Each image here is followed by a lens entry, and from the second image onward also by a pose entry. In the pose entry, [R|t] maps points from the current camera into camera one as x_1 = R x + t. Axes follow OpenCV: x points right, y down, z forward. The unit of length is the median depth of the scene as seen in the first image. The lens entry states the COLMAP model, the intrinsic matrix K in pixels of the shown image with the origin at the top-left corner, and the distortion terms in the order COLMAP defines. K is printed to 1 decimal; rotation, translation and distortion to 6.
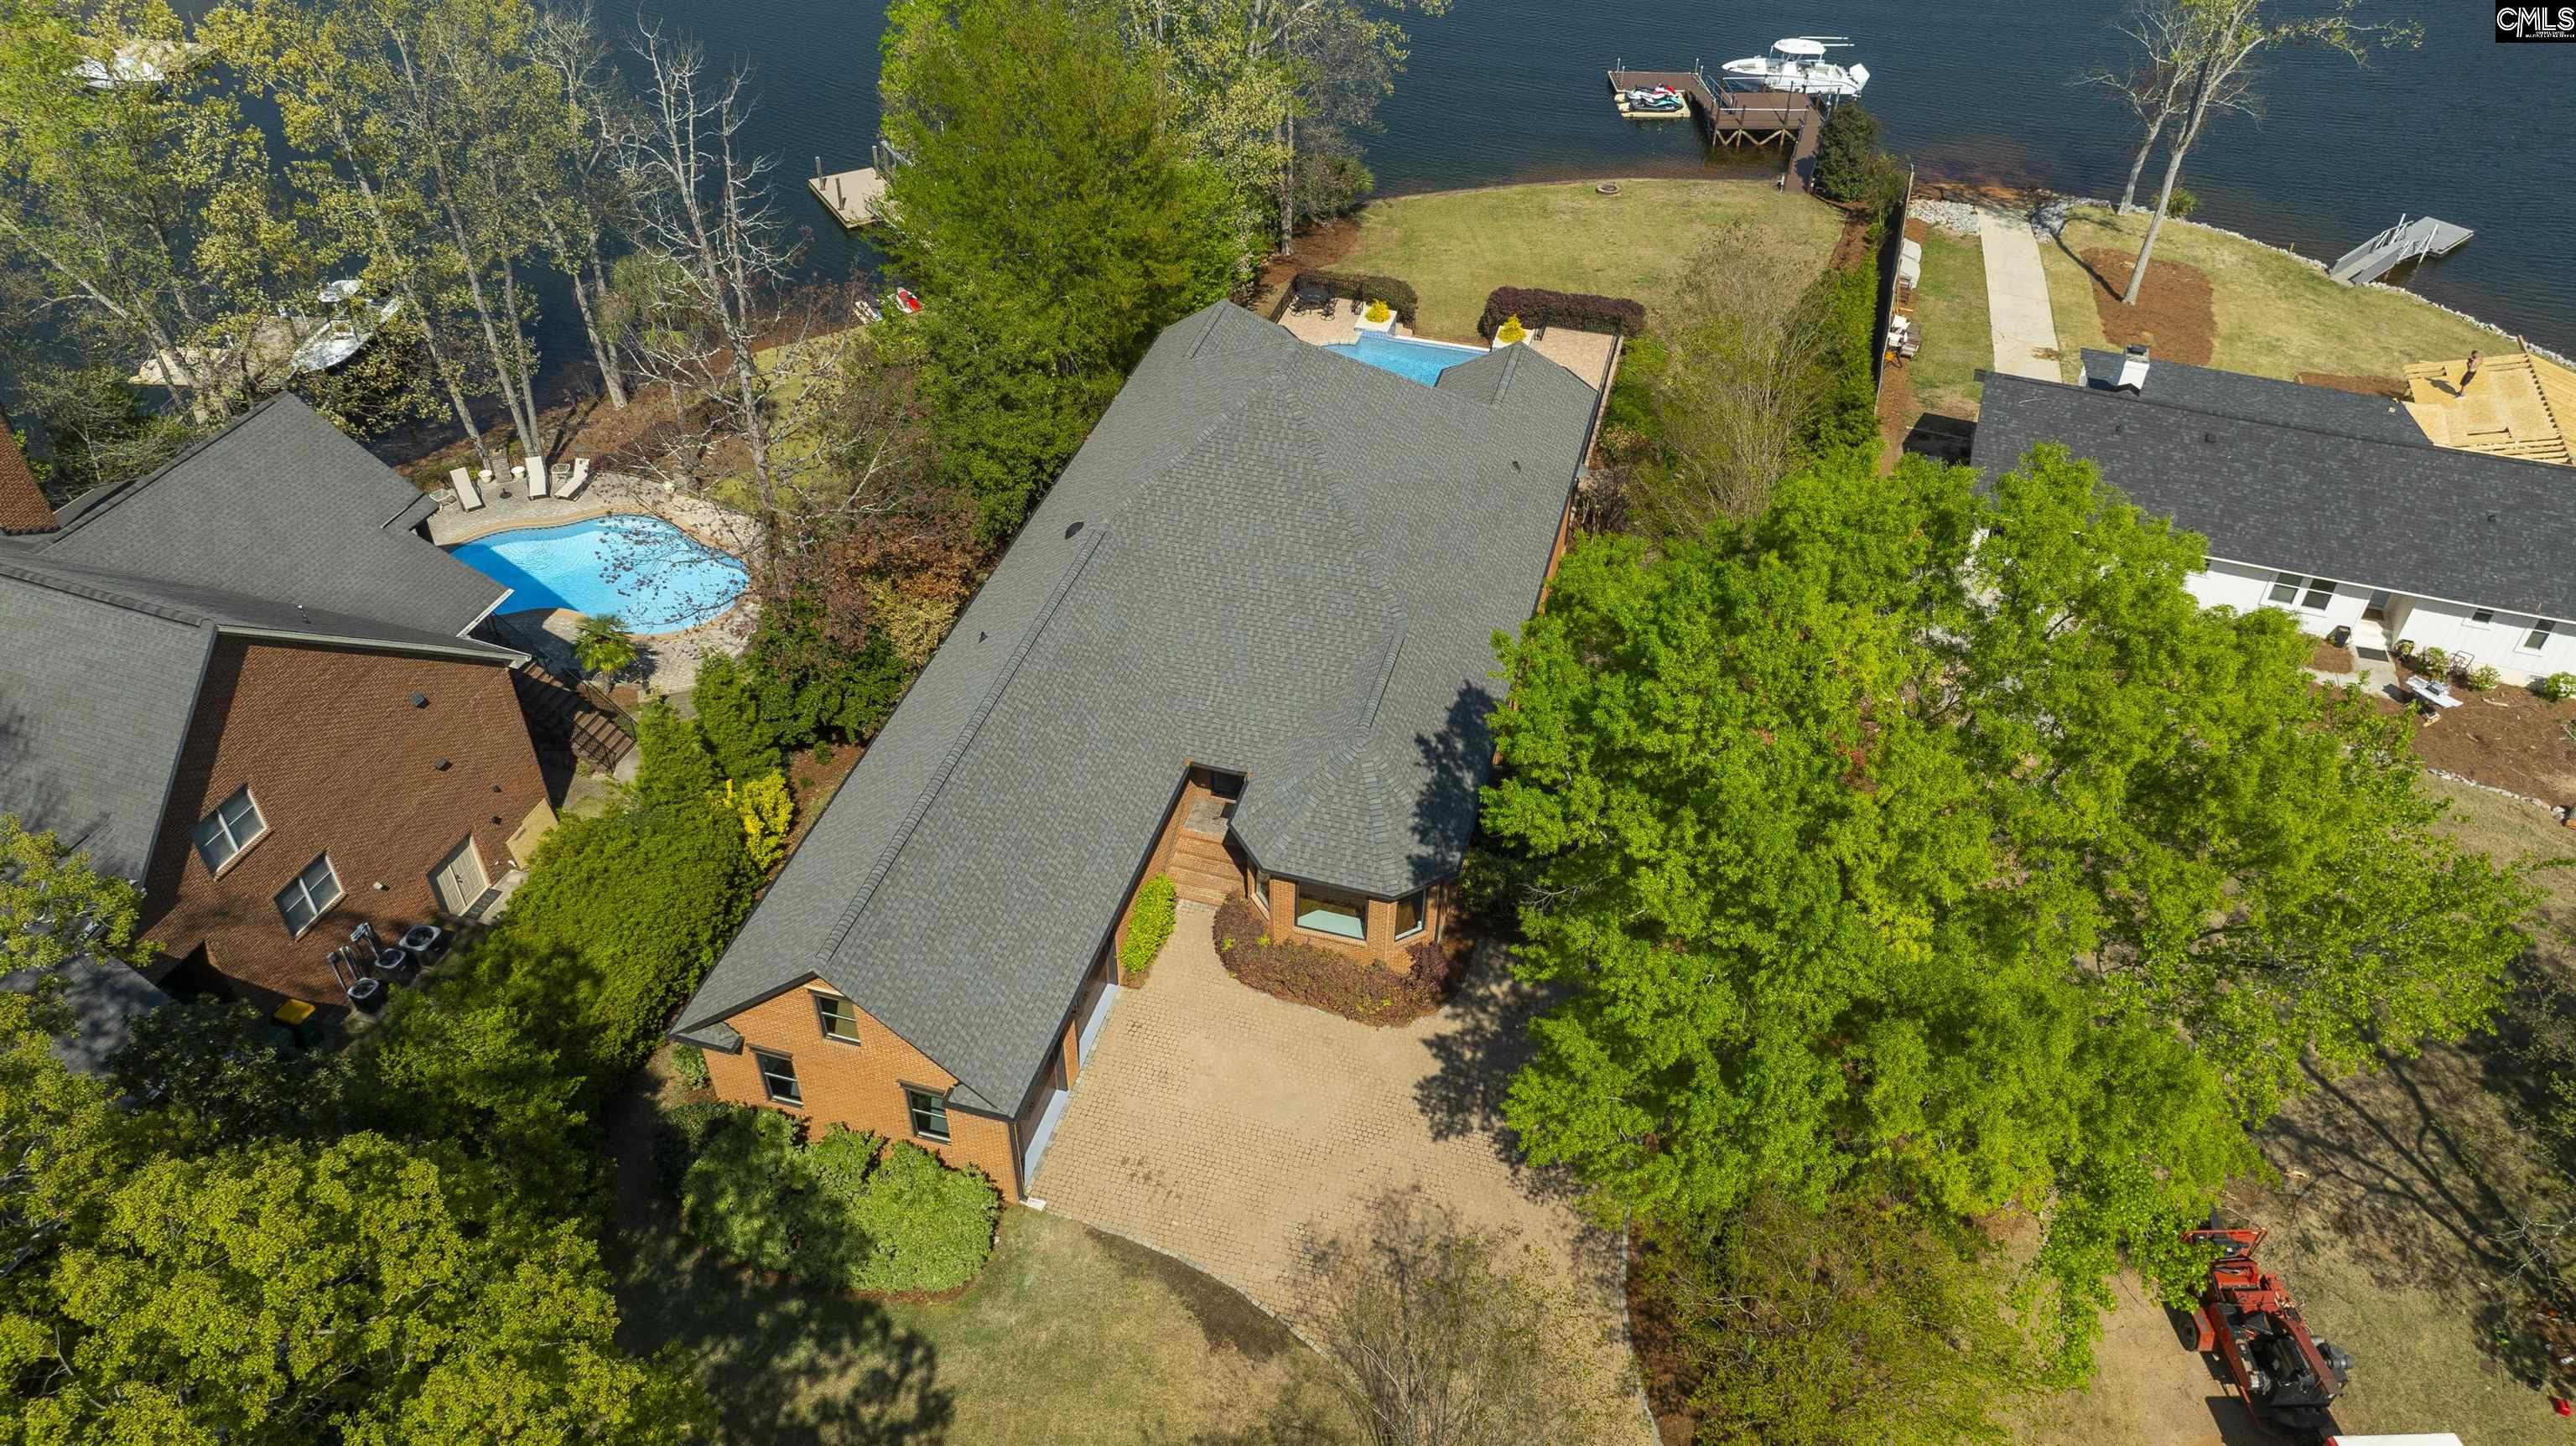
lens RADIAL K [[1802.0, 0, 1288.0], [0, 1802.0, 723.0], [0, 0, 1]] dist [-0.029589, 0.005241]
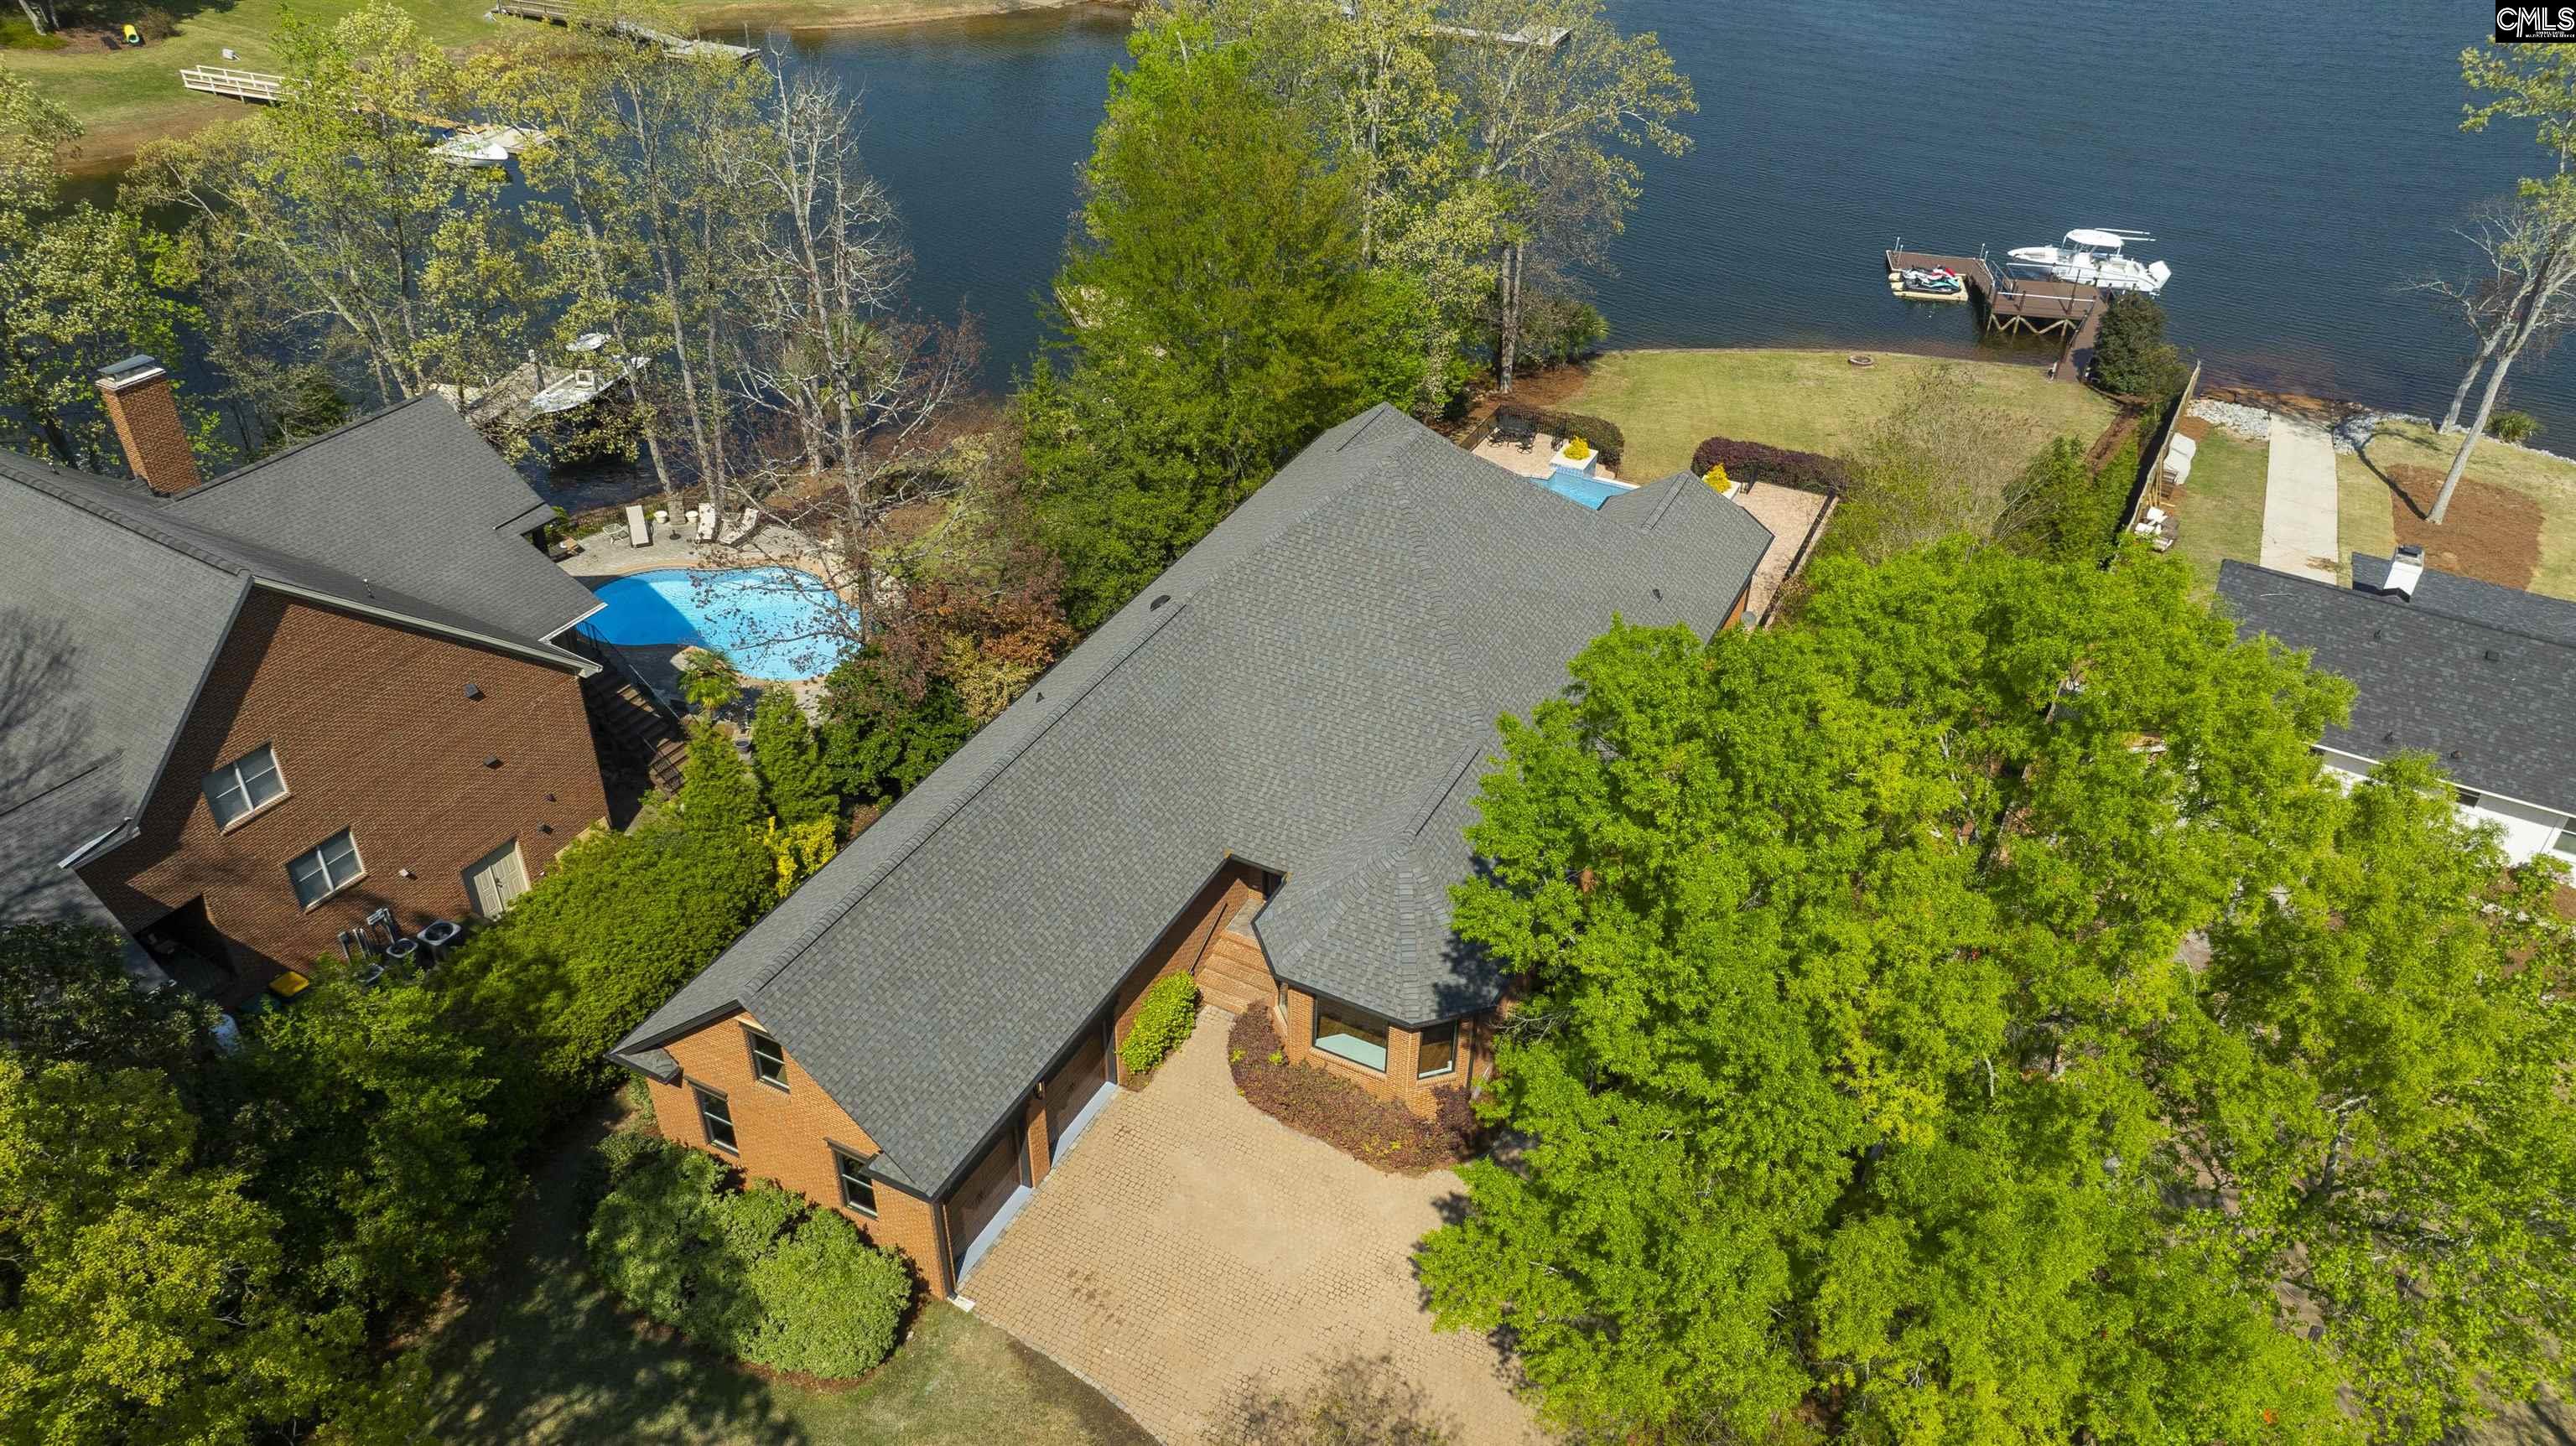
lens RADIAL K [[1802.0, 0, 1288.0], [0, 1802.0, 723.0], [0, 0, 1]] dist [-0.029589, 0.005241]
pose [[0.980583, 0.114120, -0.159479, 0.109837], [-0.129505, 0.987519, -0.089638, 0.032702], [0.147259, 0.108551, 0.983123, 0.087608]]
